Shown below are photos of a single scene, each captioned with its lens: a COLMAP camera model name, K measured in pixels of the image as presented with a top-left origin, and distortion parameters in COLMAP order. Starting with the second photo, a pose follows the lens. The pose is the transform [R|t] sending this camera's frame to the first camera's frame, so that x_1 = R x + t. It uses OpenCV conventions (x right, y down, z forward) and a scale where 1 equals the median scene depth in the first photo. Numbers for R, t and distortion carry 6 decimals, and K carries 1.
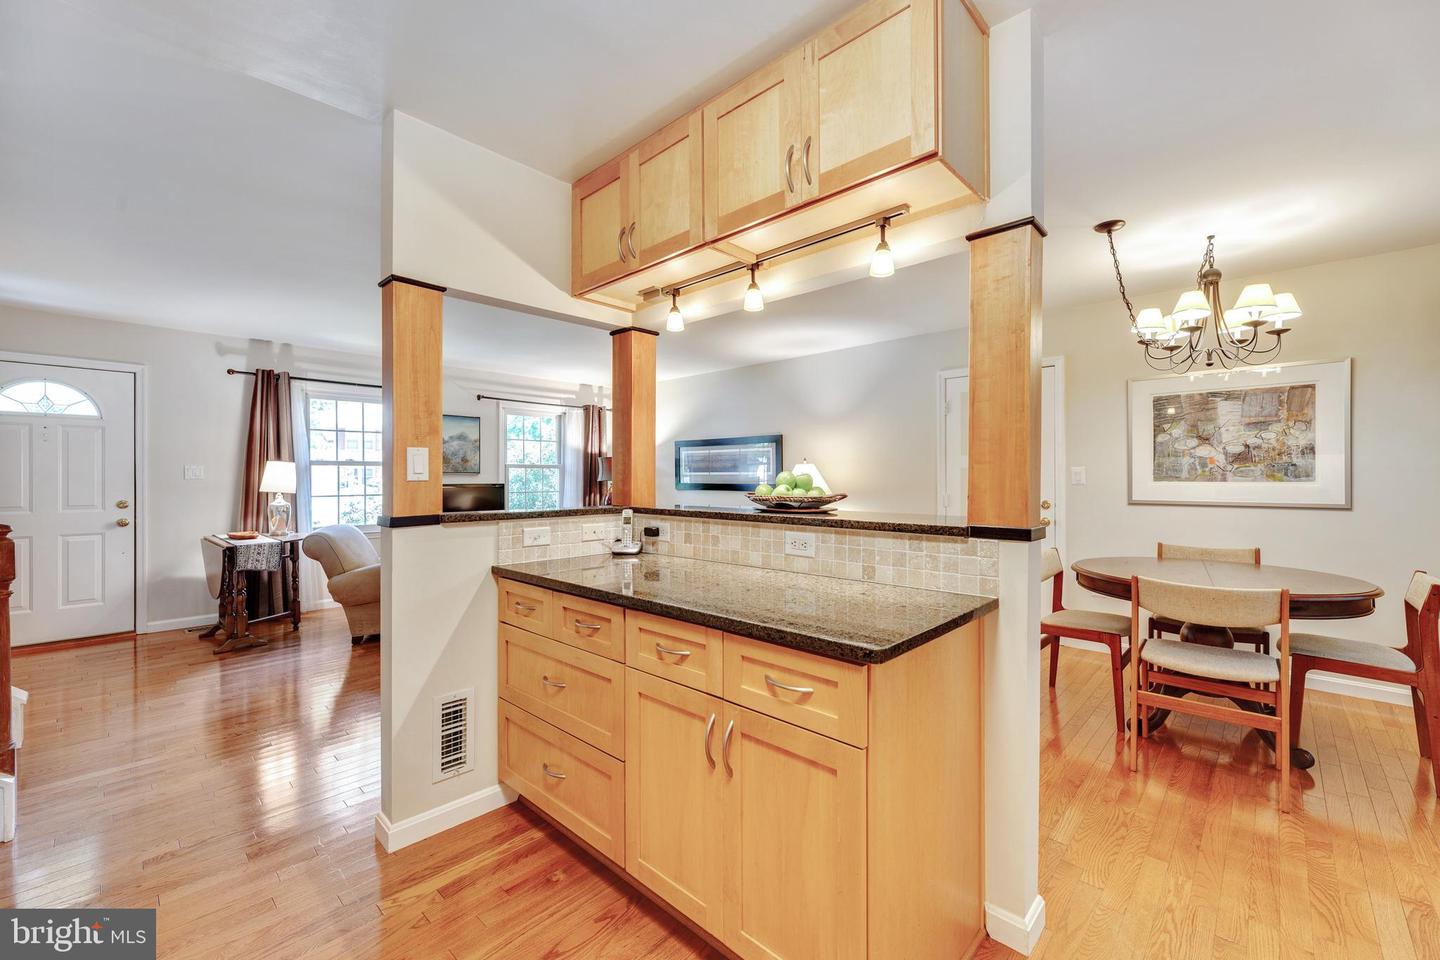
lens RADIAL K [[587.8, 0, 731.3], [0, 587.8, 478.9], [0, 0, 1]] dist [0.000213, 0.000318]
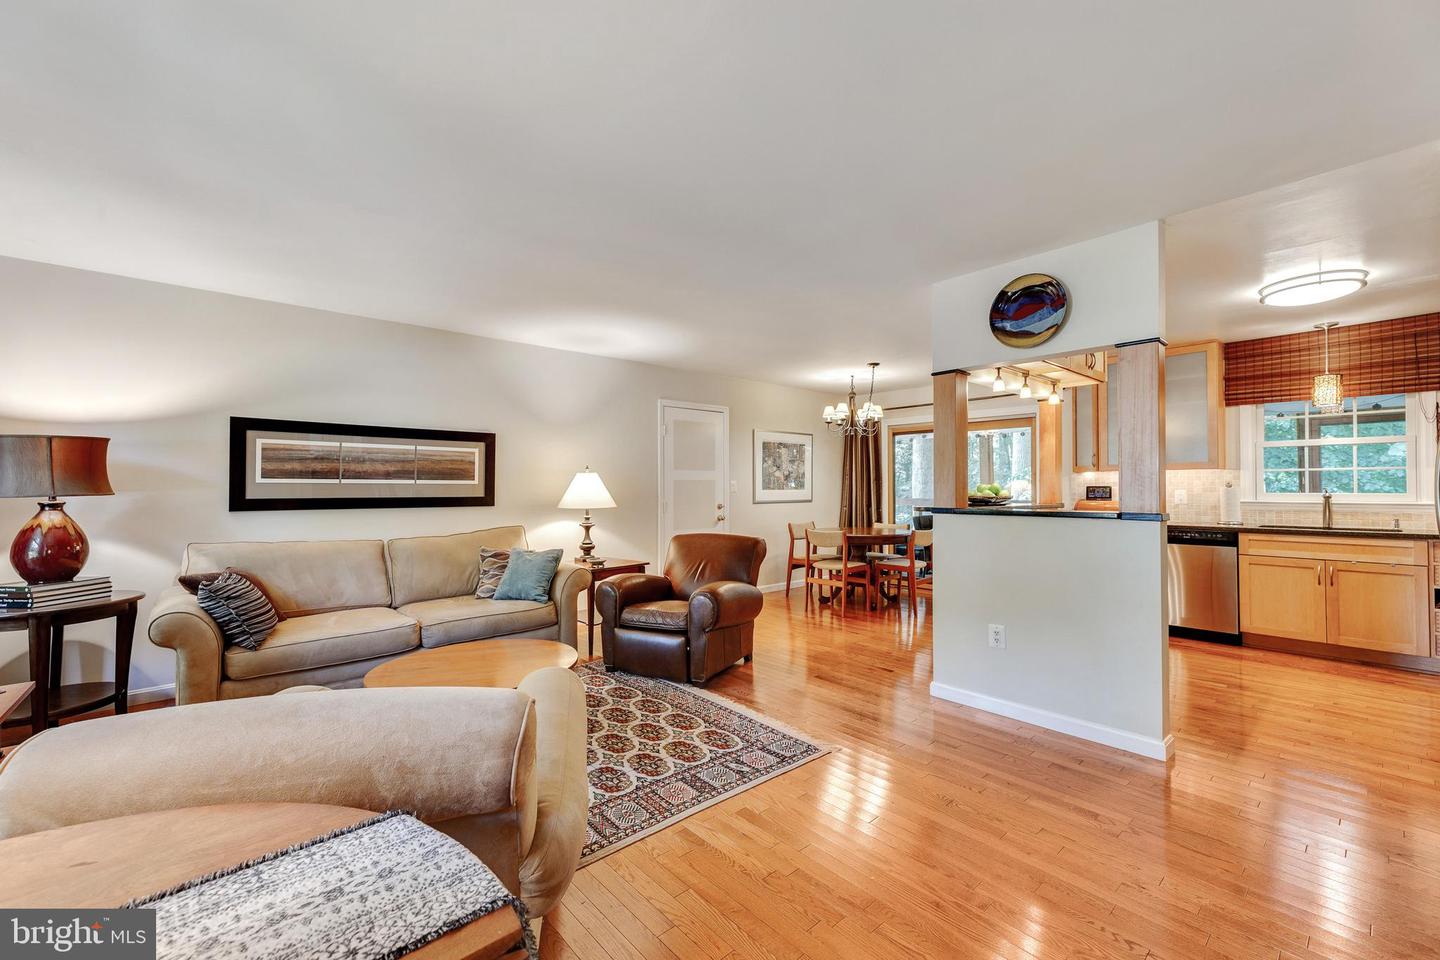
lens RADIAL K [[590.4, 0, 724.7], [0, 590.4, 478.4], [0, 0, 1]] dist [0.011044, 0.000194]
pose [[0.086800, 0.017746, 0.996068, -0.894691], [0.005092, 0.999820, -0.018257, 0.001500], [-0.996213, 0.006656, 0.086694, 0.827937]]
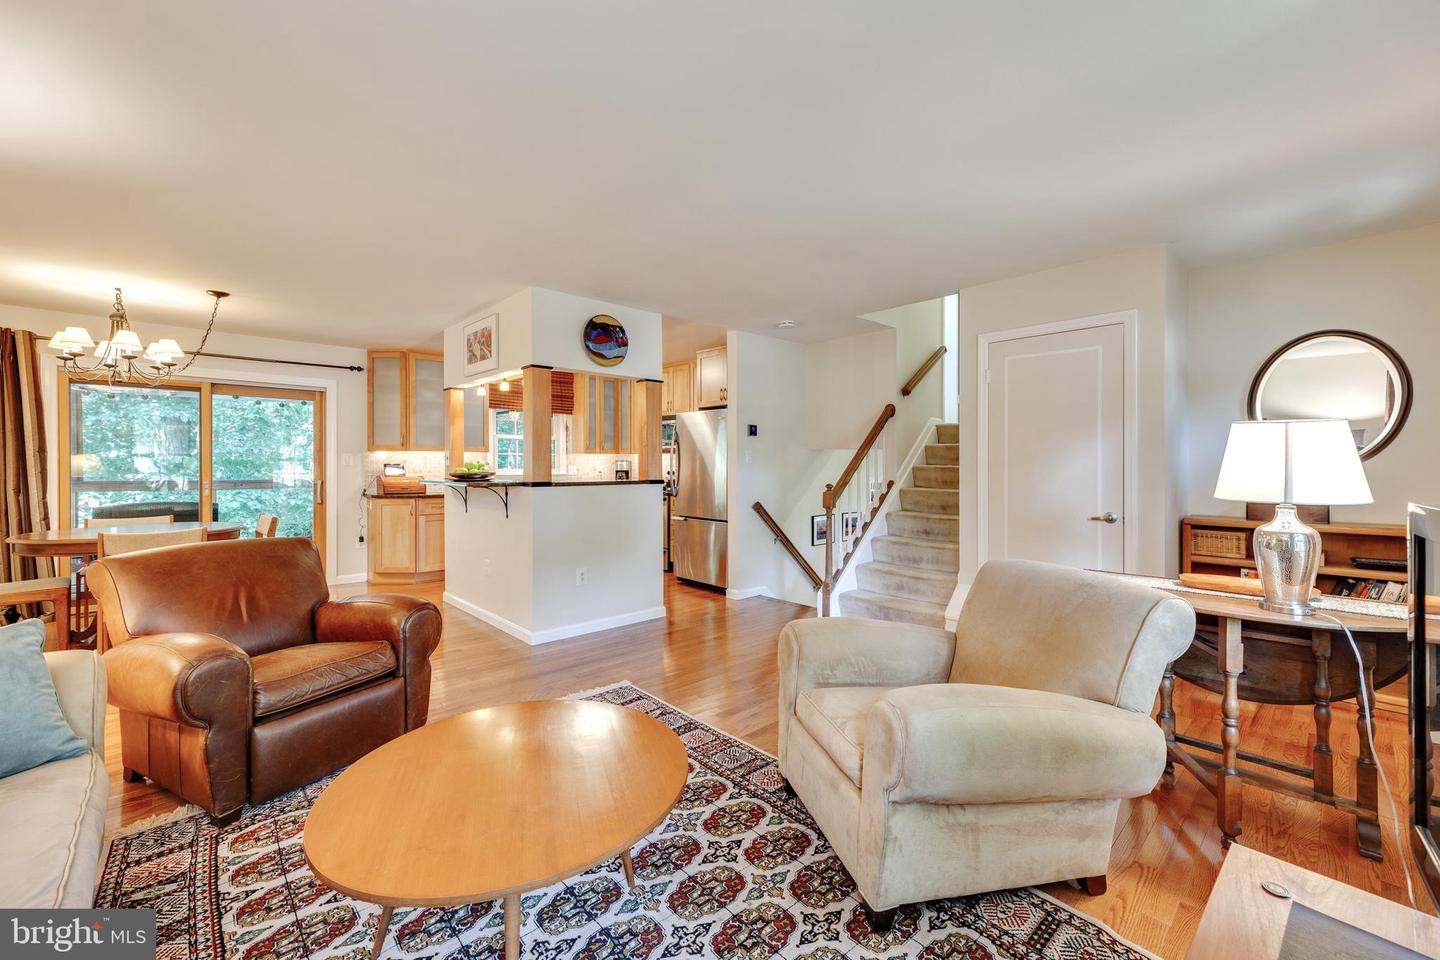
lens RADIAL K [[579.1, 0, 725.0], [0, 579.1, 466.3], [0, 0, 1]] dist [-0.000406, 0.000034]
pose [[-0.997932, 0.000412, 0.064270, -0.447260], [0.000688, 0.999991, 0.004259, -0.000280], [-0.064267, 0.004294, -0.997923, 1.467664]]
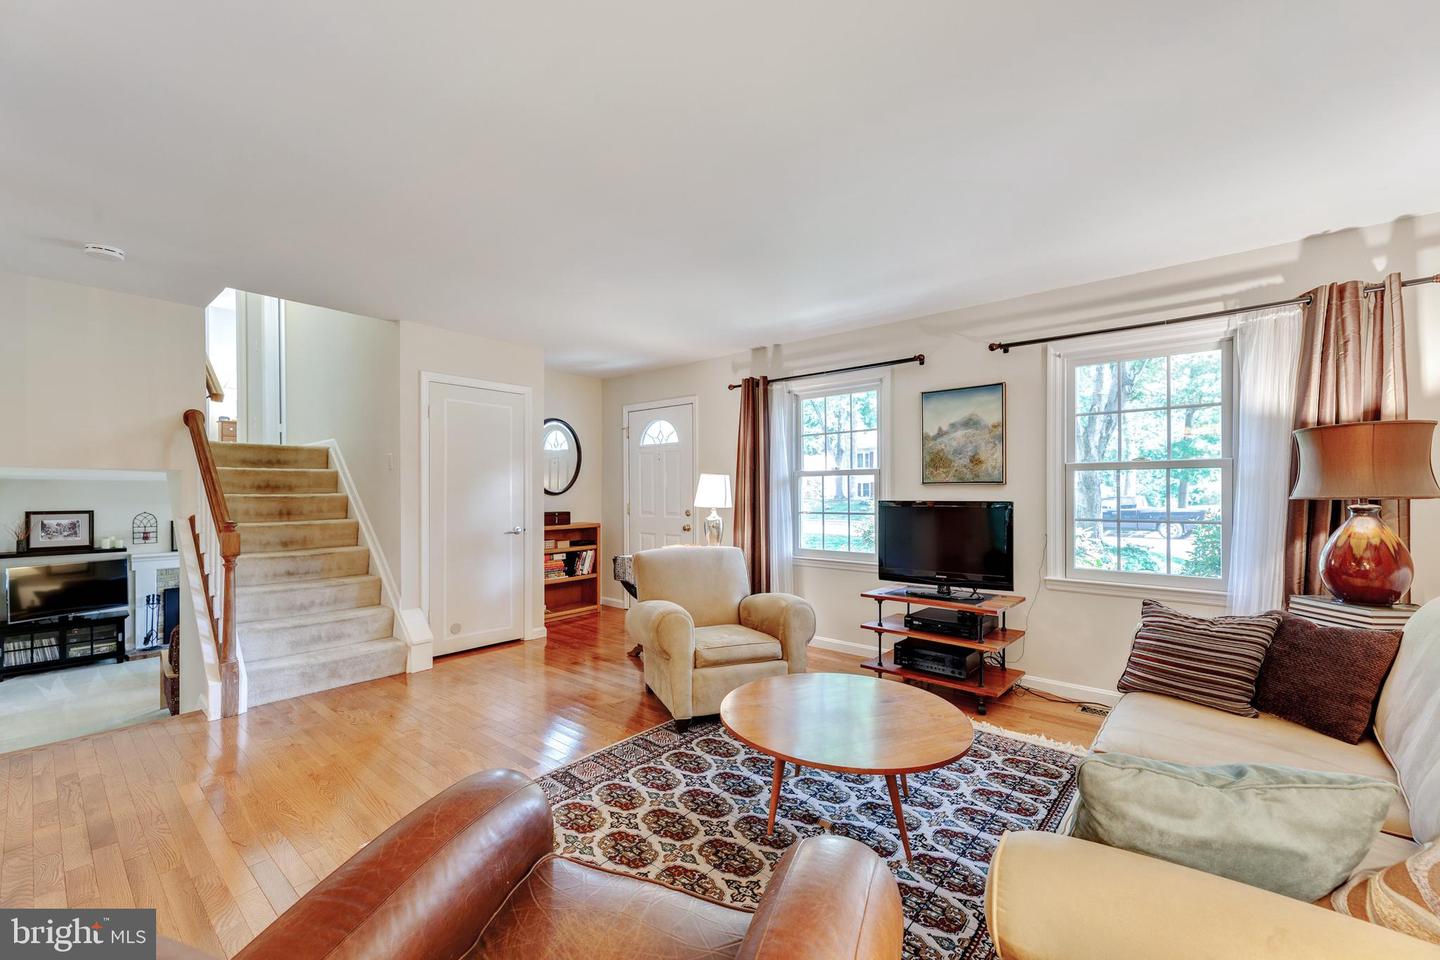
lens RADIAL K [[586.8, 0, 715.7], [0, 586.8, 492.4], [0, 0, 1]] dist [0.020009, 0.000104]
pose [[0.042874, 0.002120, -0.999078, 0.179633], [-0.000791, 0.999998, 0.002088, -0.001893], [0.999080, 0.000701, 0.042875, 1.011237]]
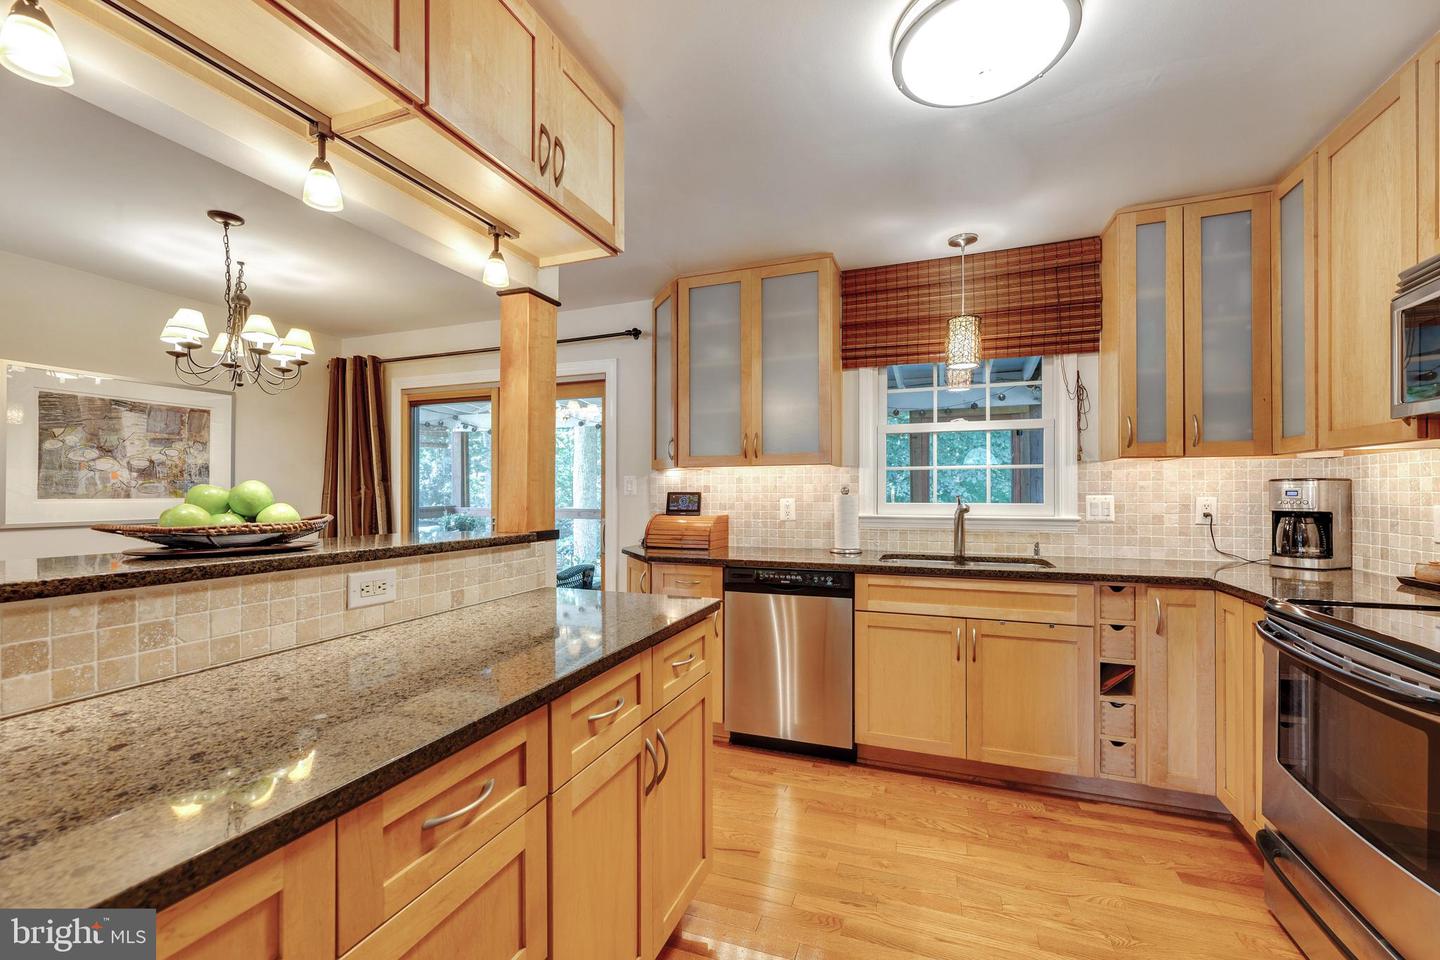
lens RADIAL K [[580.8, 0, 727.7], [0, 580.8, 490.2], [0, 0, 1]] dist [-0.000455, -0.000149]
pose [[-0.387092, 0.006875, 0.922015, -0.299752], [0.004898, 0.999973, -0.005399, 0.000795], [-0.922028, 0.002426, -0.387116, 0.390765]]
